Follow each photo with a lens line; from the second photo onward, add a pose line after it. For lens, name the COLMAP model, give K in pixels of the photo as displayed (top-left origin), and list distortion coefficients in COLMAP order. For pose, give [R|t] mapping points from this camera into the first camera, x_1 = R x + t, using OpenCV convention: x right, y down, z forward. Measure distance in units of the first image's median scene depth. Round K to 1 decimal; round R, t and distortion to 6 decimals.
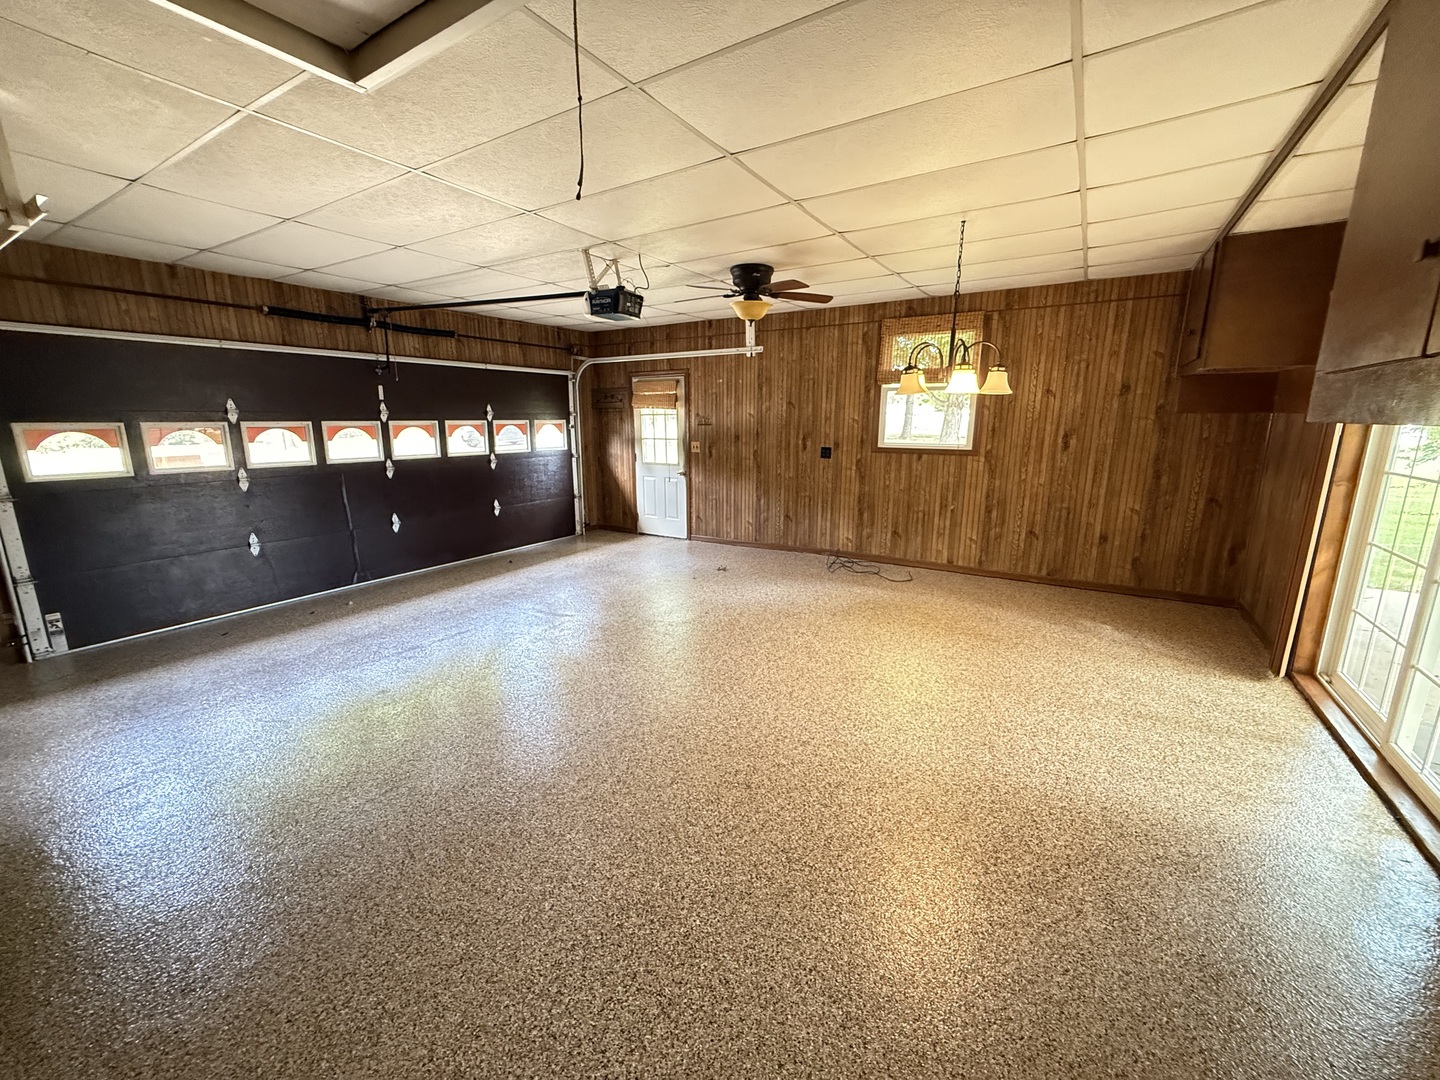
lens RADIAL K [[574.8, 0, 716.5], [0, 574.8, 539.0], [0, 0, 1]] dist [0.001943, -0.001340]
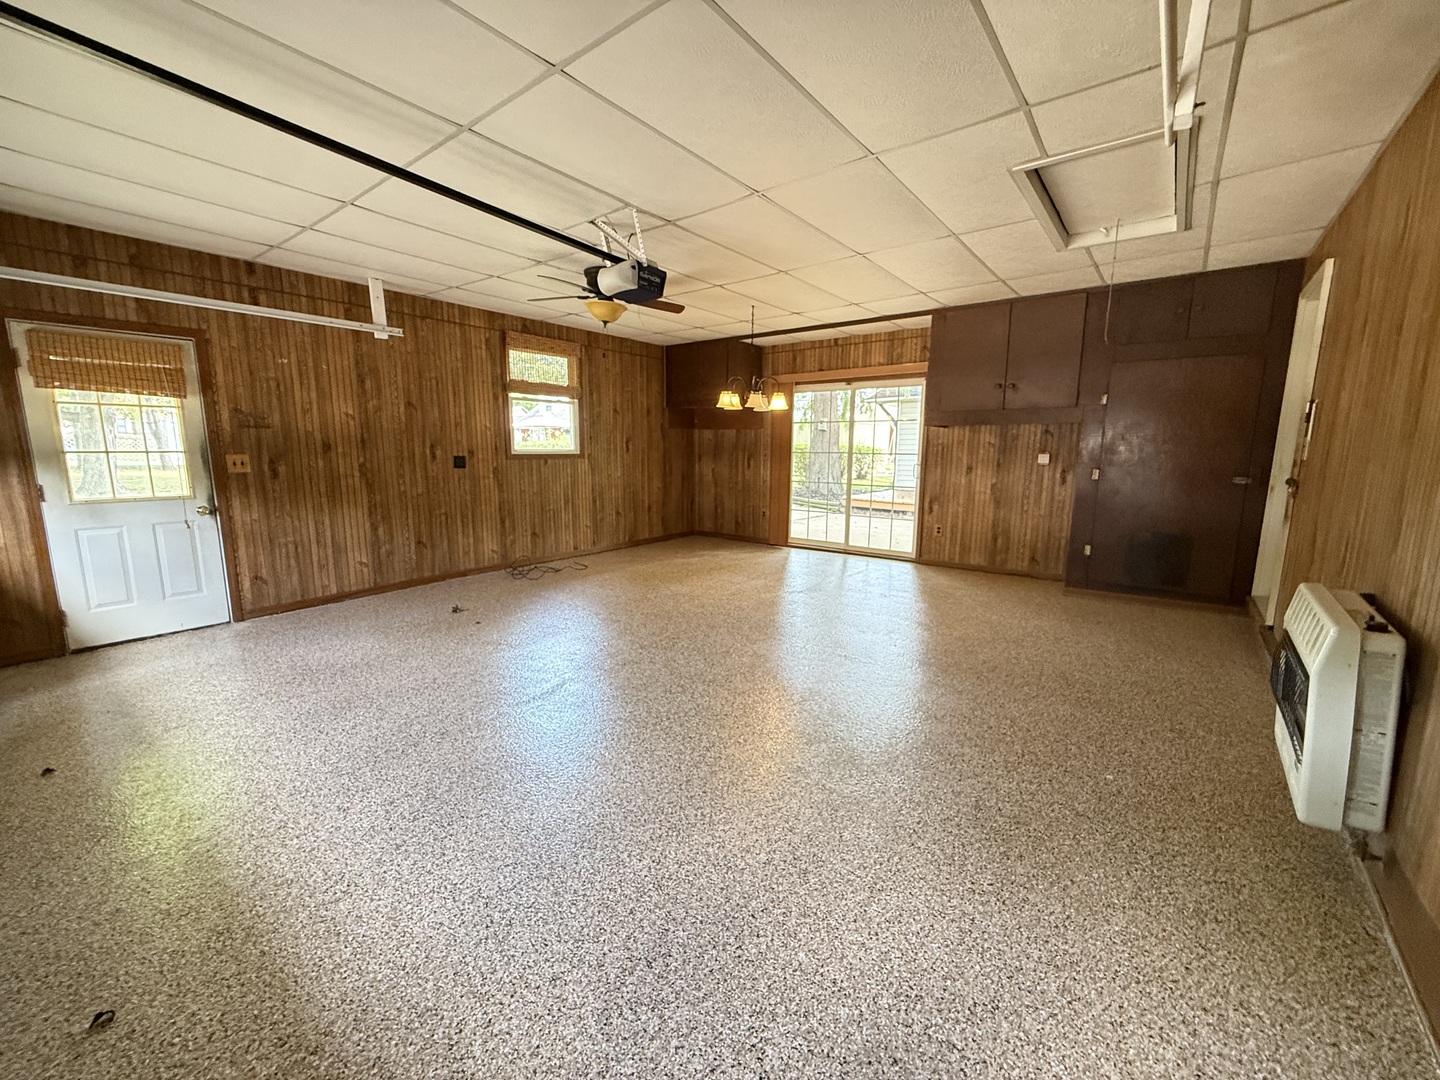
lens RADIAL K [[574.8, 0, 715.9], [0, 574.8, 539.5], [0, 0, 1]] dist [0.001943, -0.001340]
pose [[0.106617, -0.155471, 0.982070, -0.662579], [0.202432, 0.970407, 0.131648, -0.068813], [-0.973475, 0.184766, 0.134935, 0.503791]]
